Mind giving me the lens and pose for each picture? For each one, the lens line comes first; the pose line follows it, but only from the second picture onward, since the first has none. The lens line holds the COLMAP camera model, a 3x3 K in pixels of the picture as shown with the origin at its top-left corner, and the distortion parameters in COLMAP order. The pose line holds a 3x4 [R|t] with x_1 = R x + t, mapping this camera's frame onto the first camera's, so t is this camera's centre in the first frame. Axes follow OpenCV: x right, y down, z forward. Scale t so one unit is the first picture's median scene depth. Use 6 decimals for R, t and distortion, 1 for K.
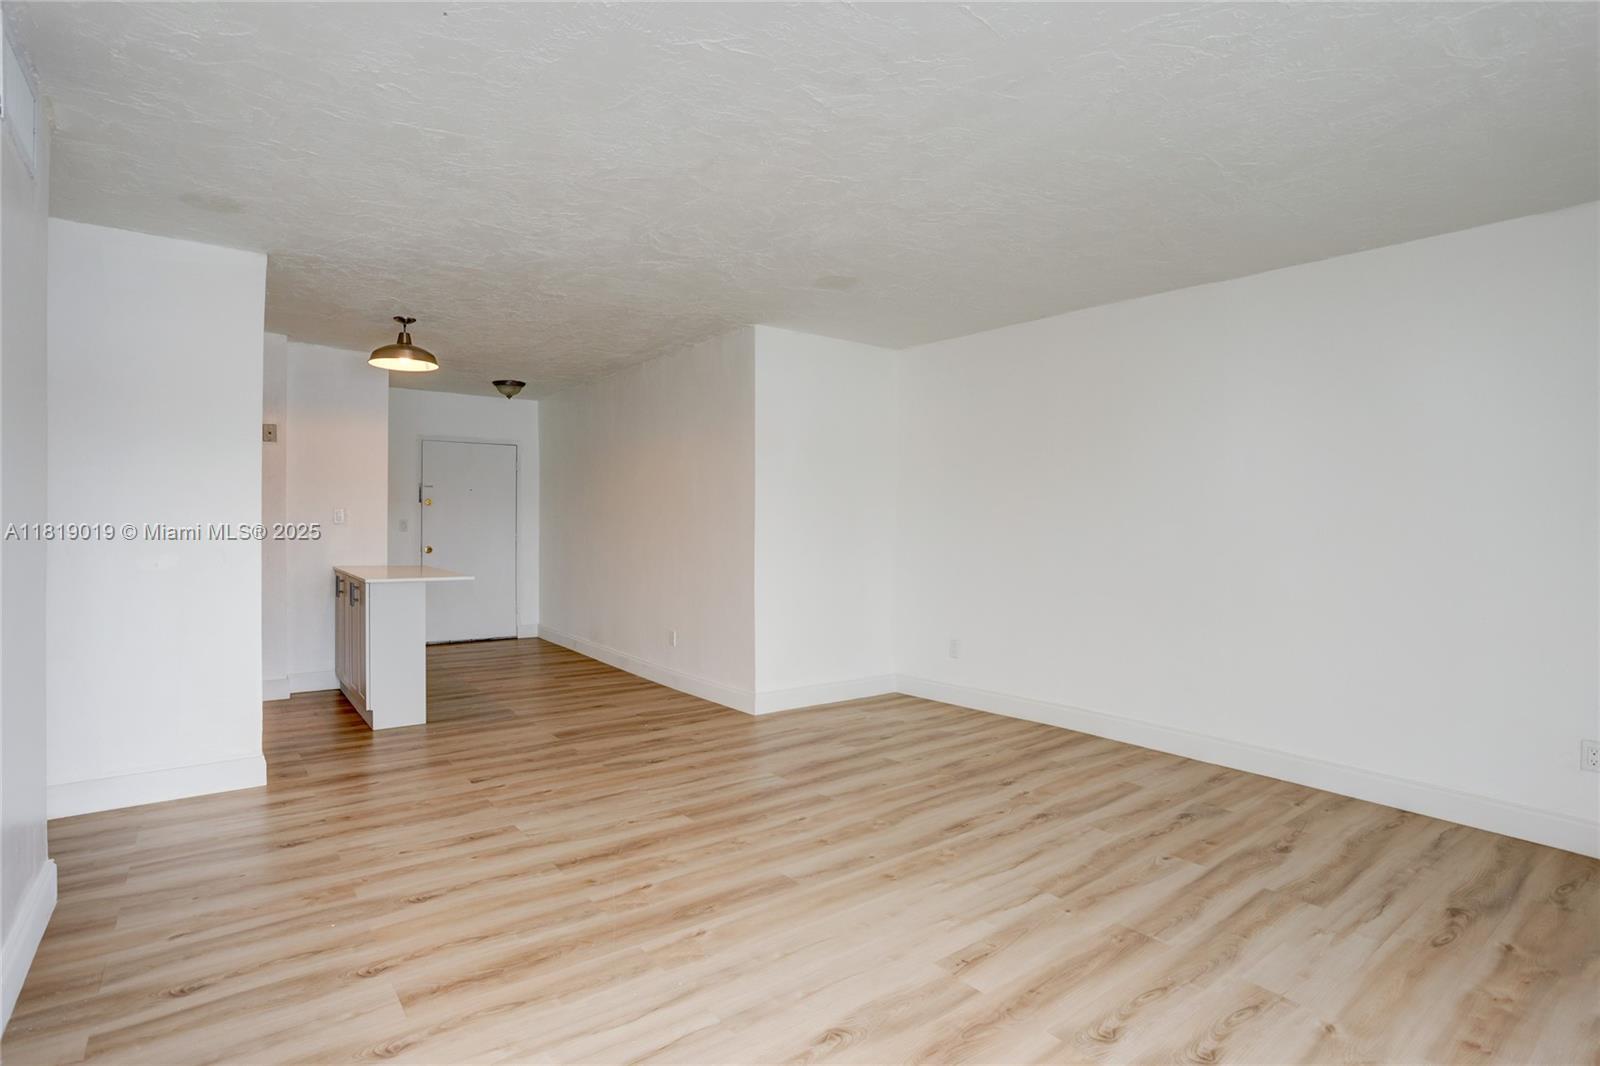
lens RADIAL K [[780.3, 0, 800.7], [0, 780.3, 533.9], [0, 0, 1]] dist [-0.015389, -0.000345]
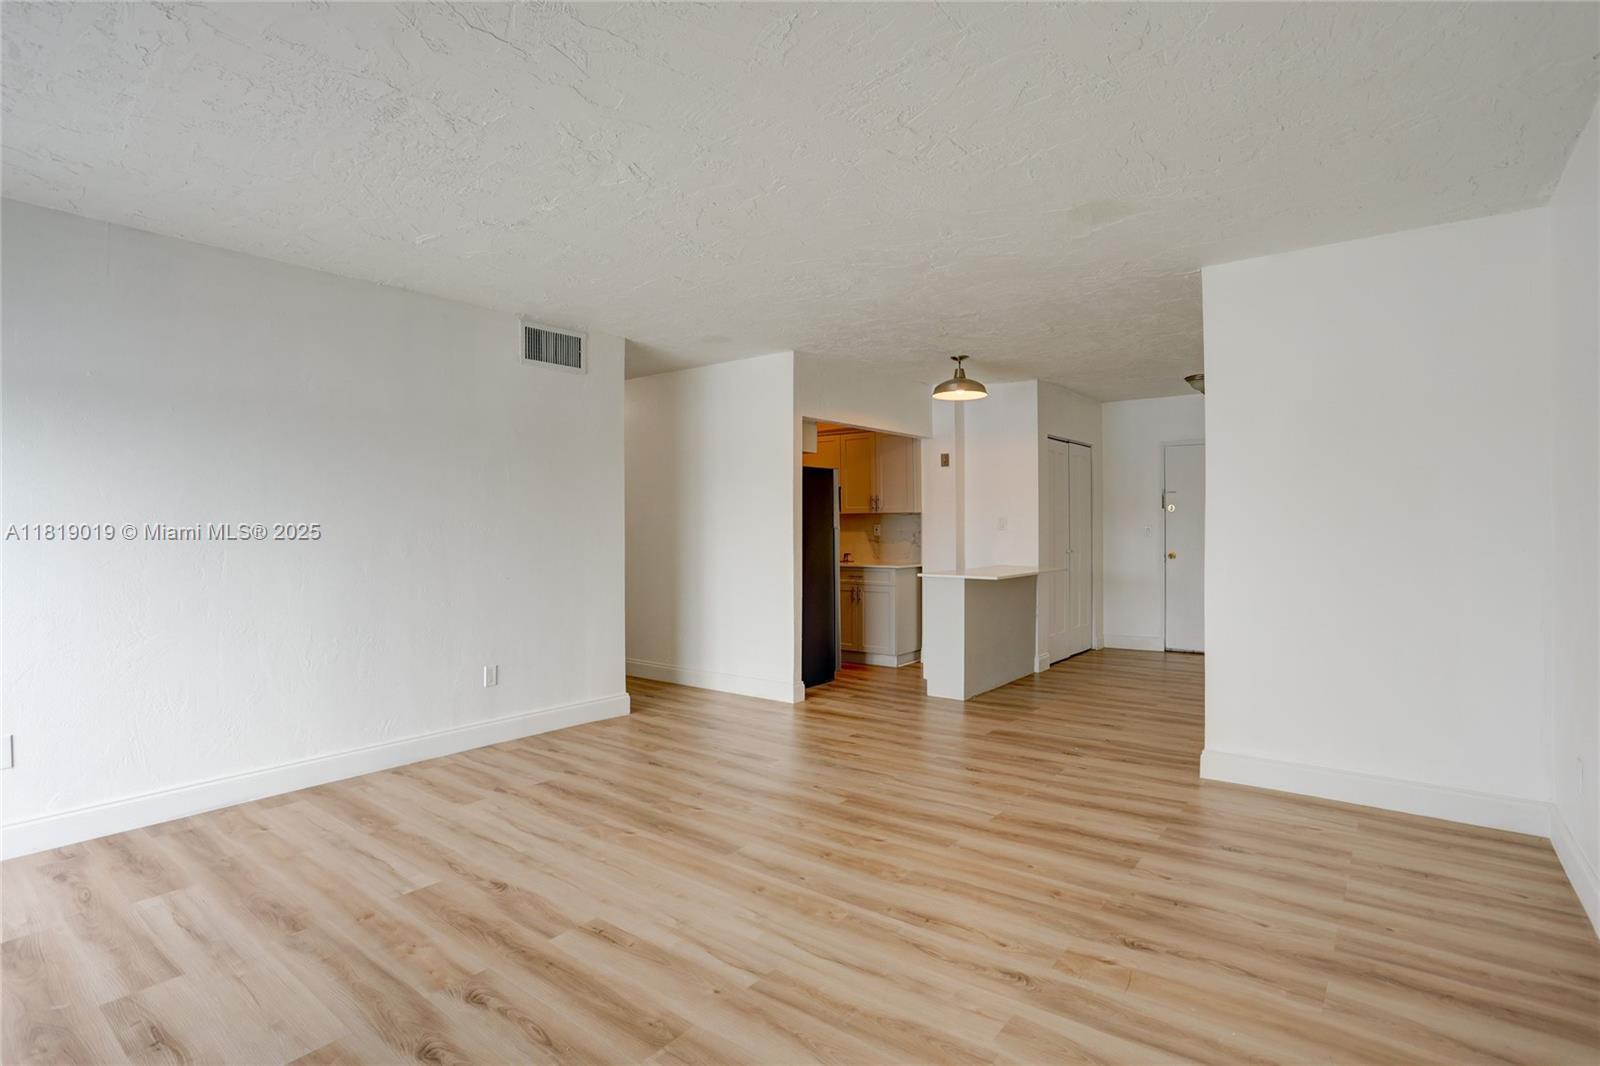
lens RADIAL K [[788.7, 0, 779.4], [0, 788.7, 562.1], [0, 0, 1]] dist [-0.019873, 0.004298]
pose [[0.214251, 0.016460, -0.976640, 0.855151], [0.006895, 0.999808, 0.018363, 0.015512], [0.976754, -0.010668, 0.214097, 0.661854]]
